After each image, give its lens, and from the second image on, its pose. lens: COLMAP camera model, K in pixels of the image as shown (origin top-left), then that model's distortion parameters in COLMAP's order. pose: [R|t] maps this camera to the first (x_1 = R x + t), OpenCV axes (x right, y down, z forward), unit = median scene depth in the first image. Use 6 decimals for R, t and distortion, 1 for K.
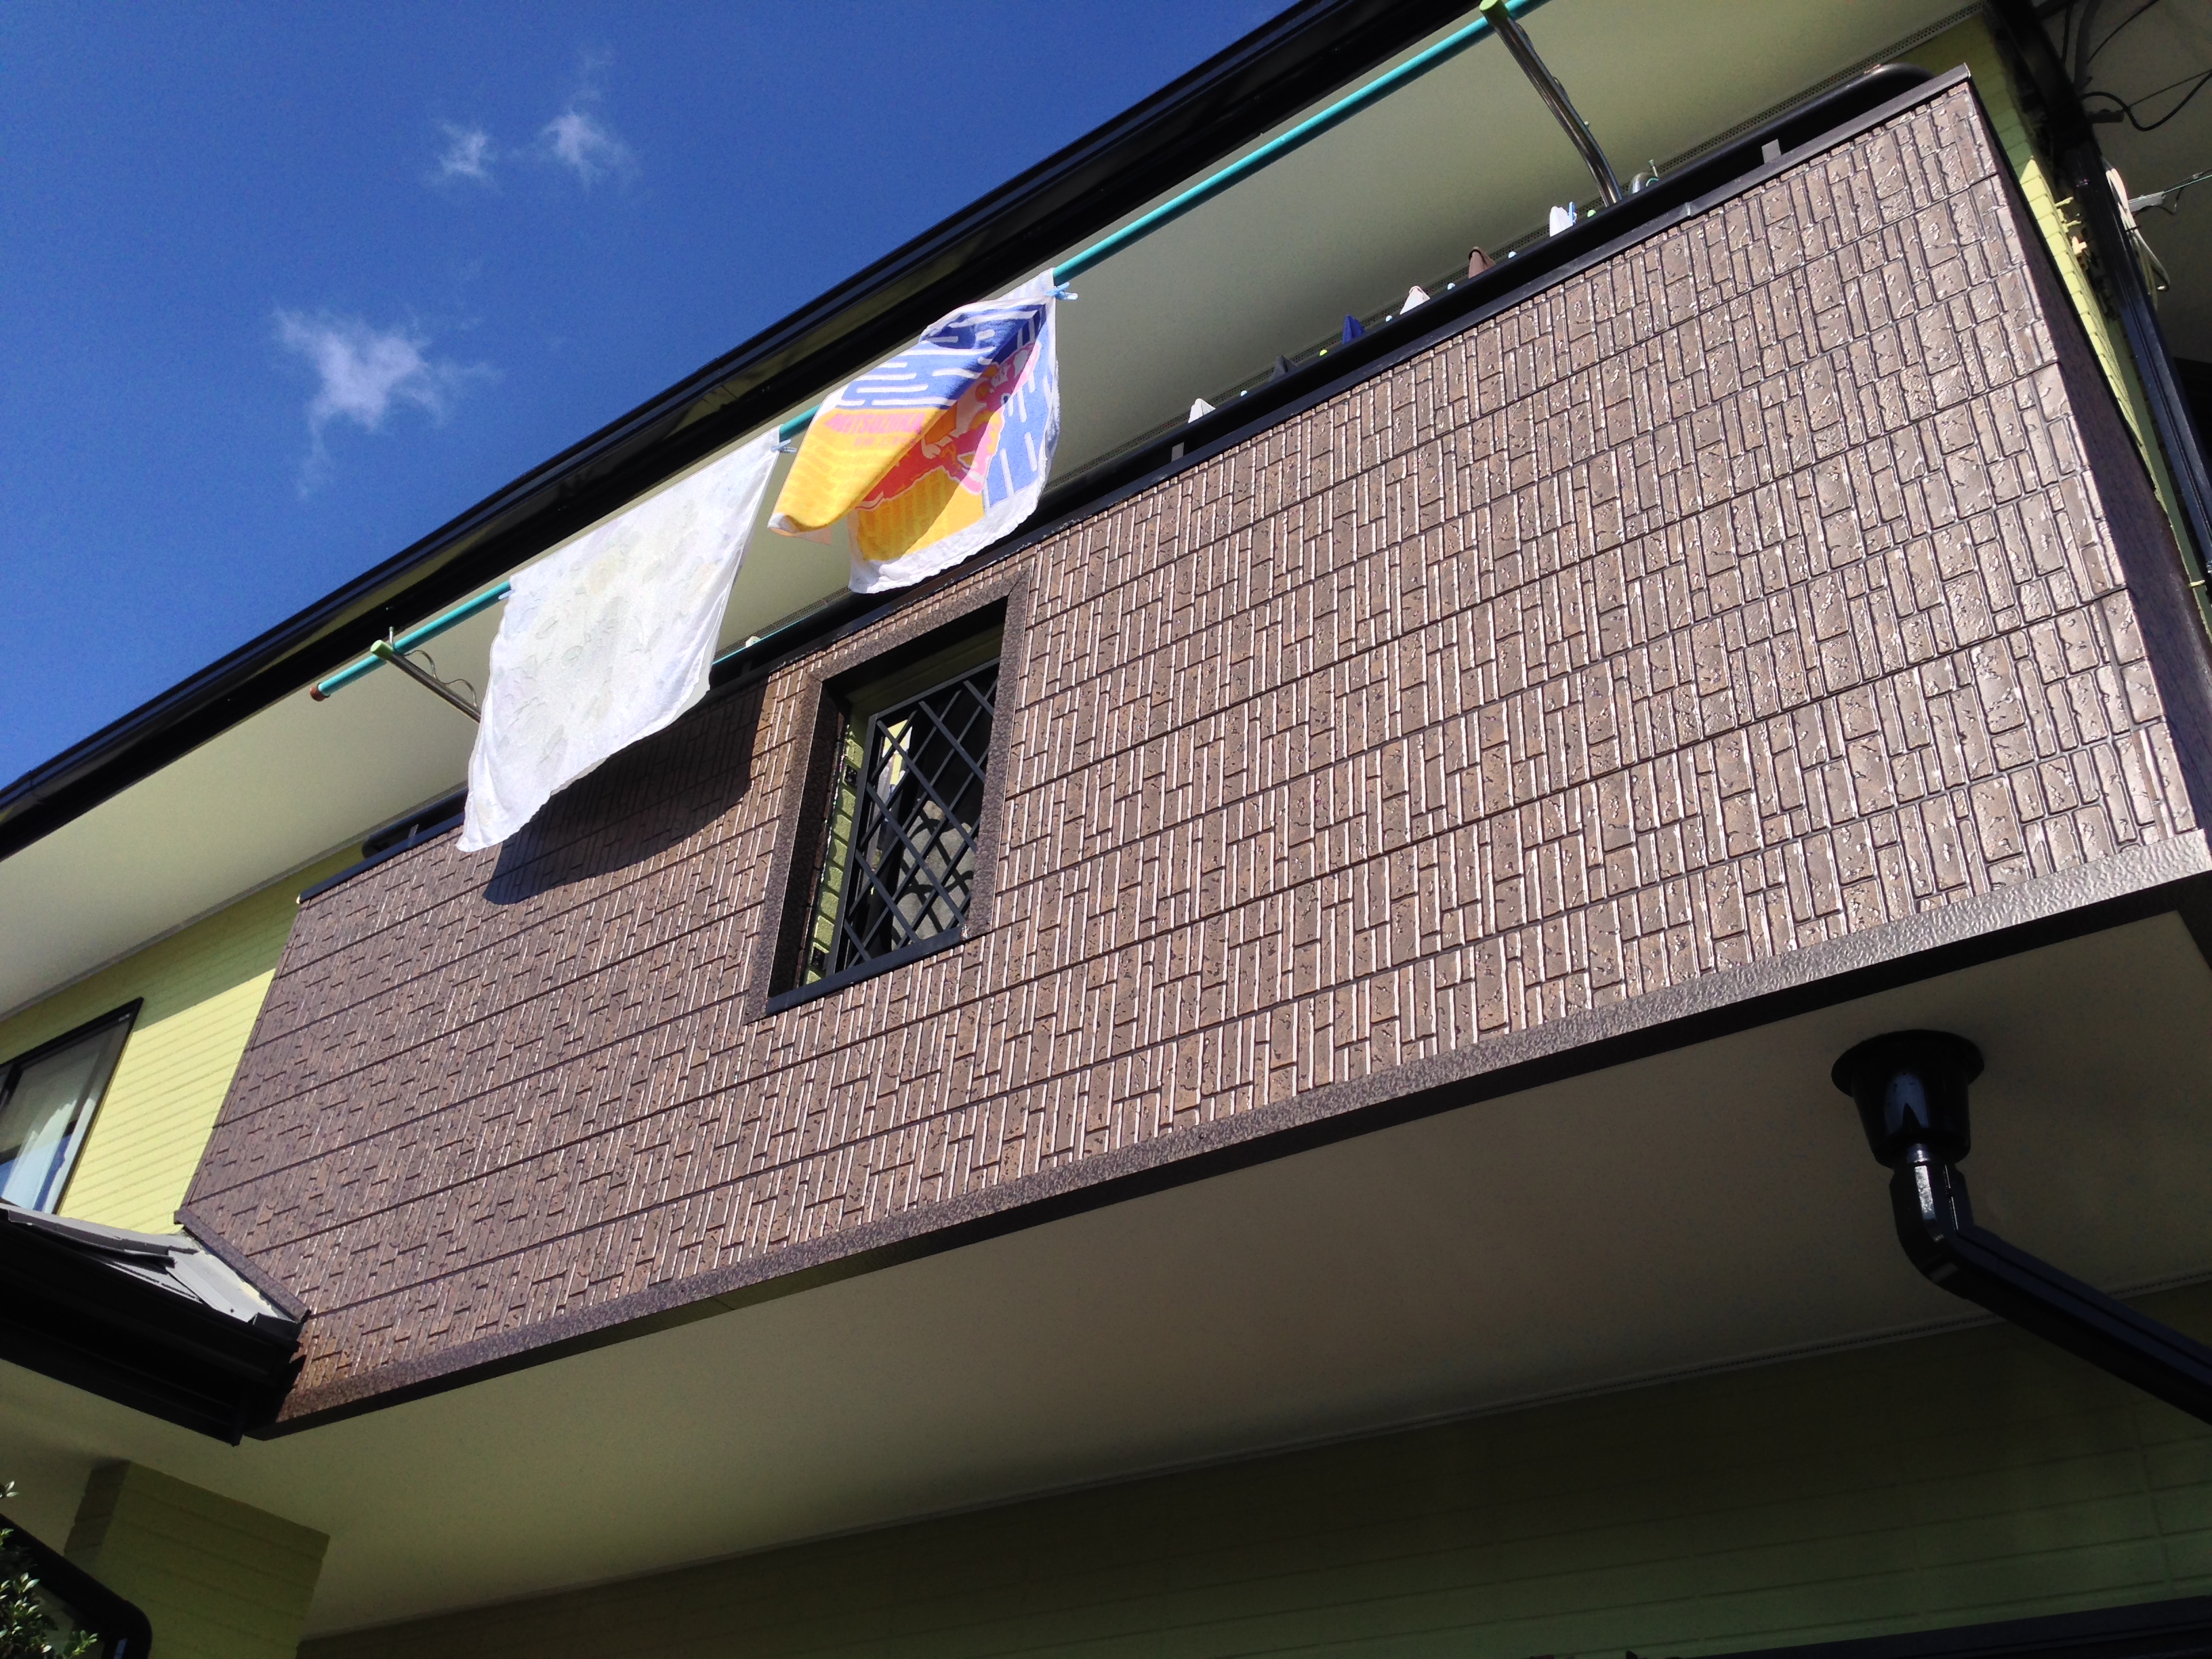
lens RADIAL K [[2057.1, 0, 1125.2], [0, 2057.1, 828.7], [0, 0, 1]] dist [0.040837, 0.000000]
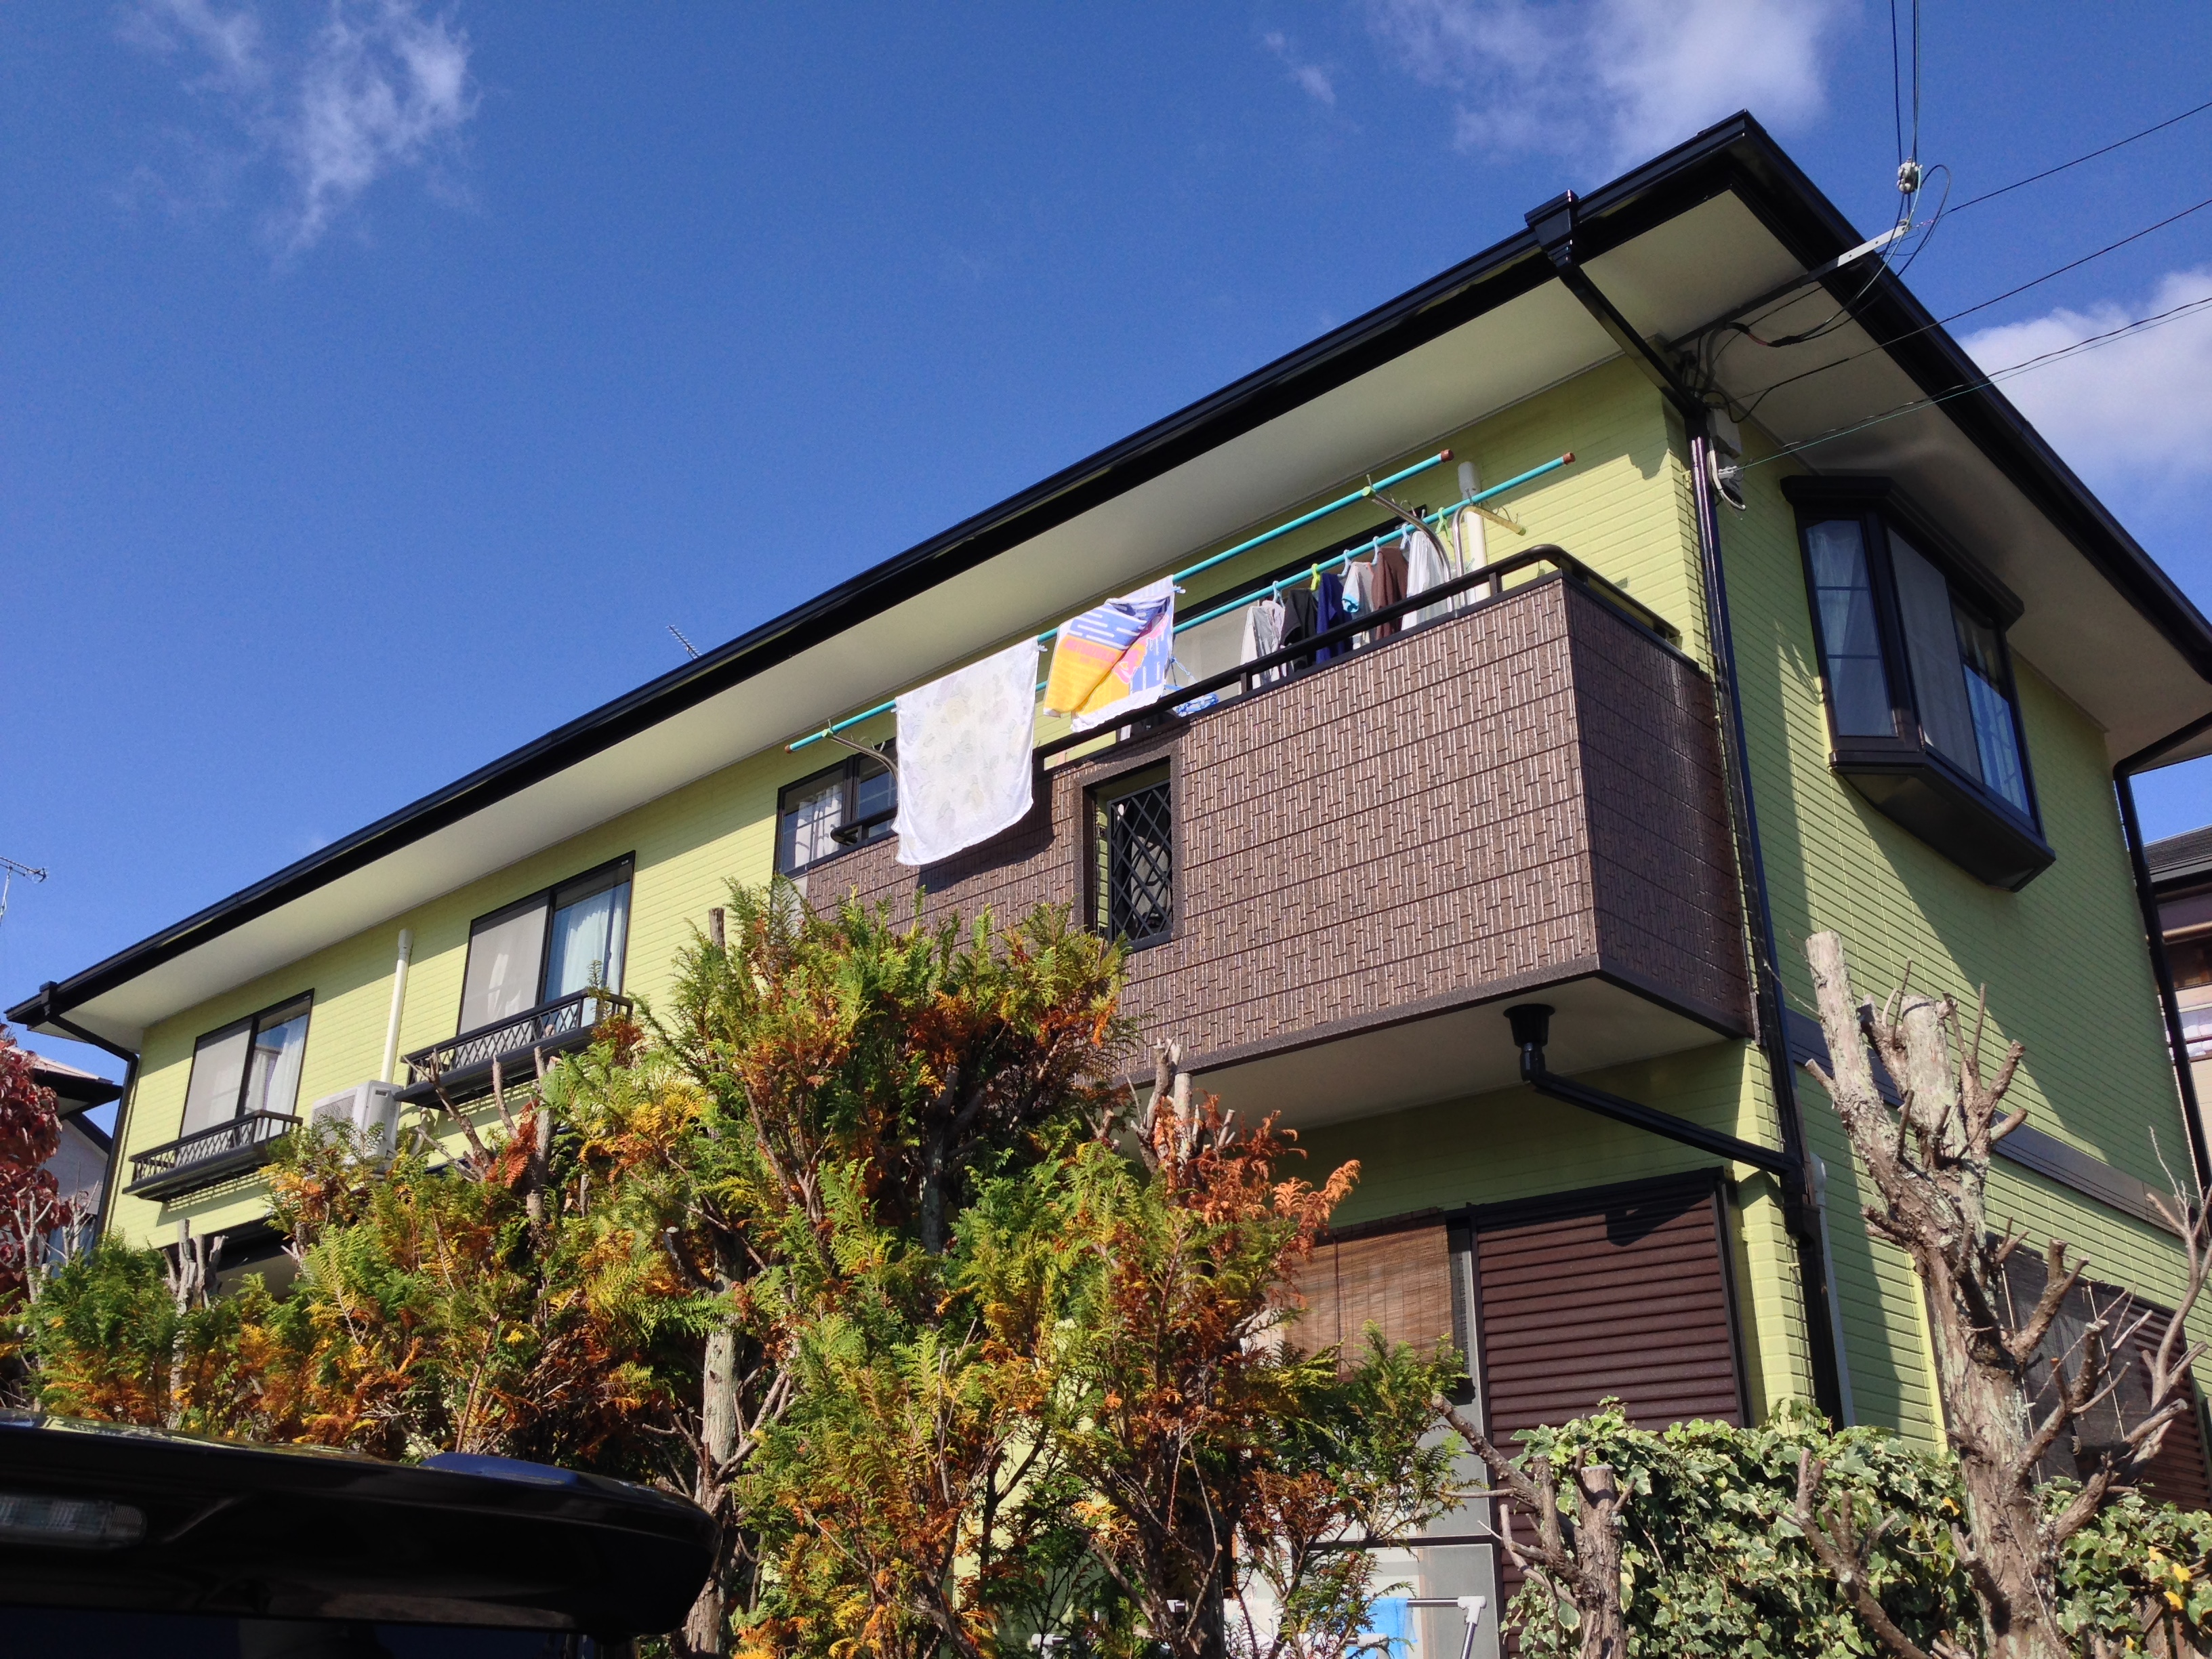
lens RADIAL K [[2057.1, 0, 1094.3], [0, 2057.1, 825.3], [0, 0, 1]] dist [0.040837, 0.000000]
pose [[0.991012, -0.101063, -0.087643, 0.045932], [0.118863, 0.965830, 0.230314, -0.565640], [0.061372, -0.238662, 0.969161, -1.119642]]
